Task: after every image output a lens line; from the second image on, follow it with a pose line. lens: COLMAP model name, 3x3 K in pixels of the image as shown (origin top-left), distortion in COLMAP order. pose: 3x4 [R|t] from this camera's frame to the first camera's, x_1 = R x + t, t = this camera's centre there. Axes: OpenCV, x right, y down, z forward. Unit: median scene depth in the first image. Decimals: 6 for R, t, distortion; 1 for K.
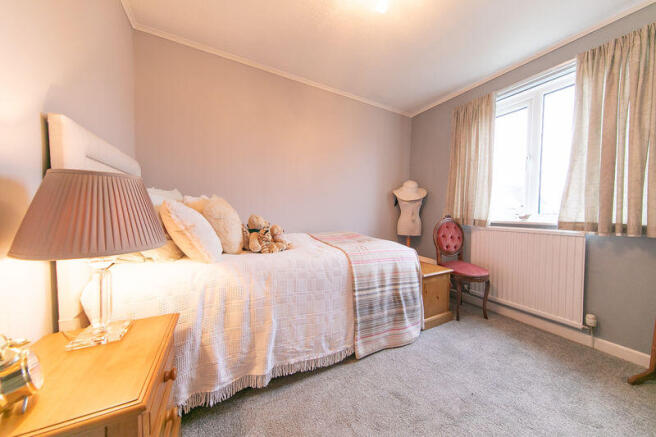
lens RADIAL K [[205.6, 0, 325.8], [0, 205.6, 220.3], [0, 0, 1]] dist [0.007464, -0.000136]
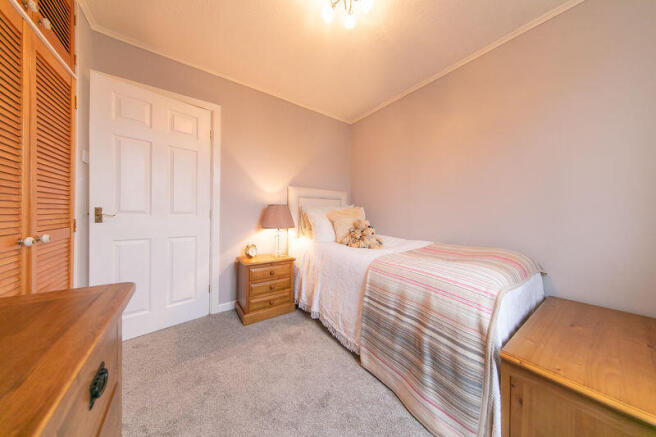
lens RADIAL K [[205.6, 0, 326.4], [0, 205.6, 215.2], [0, 0, 1]] dist [0.007464, -0.000136]
pose [[0.137115, -0.003453, -0.990549, 1.070861], [-0.045134, 0.998934, -0.009730, -0.030176], [0.989526, 0.046042, 0.136813, 0.631849]]
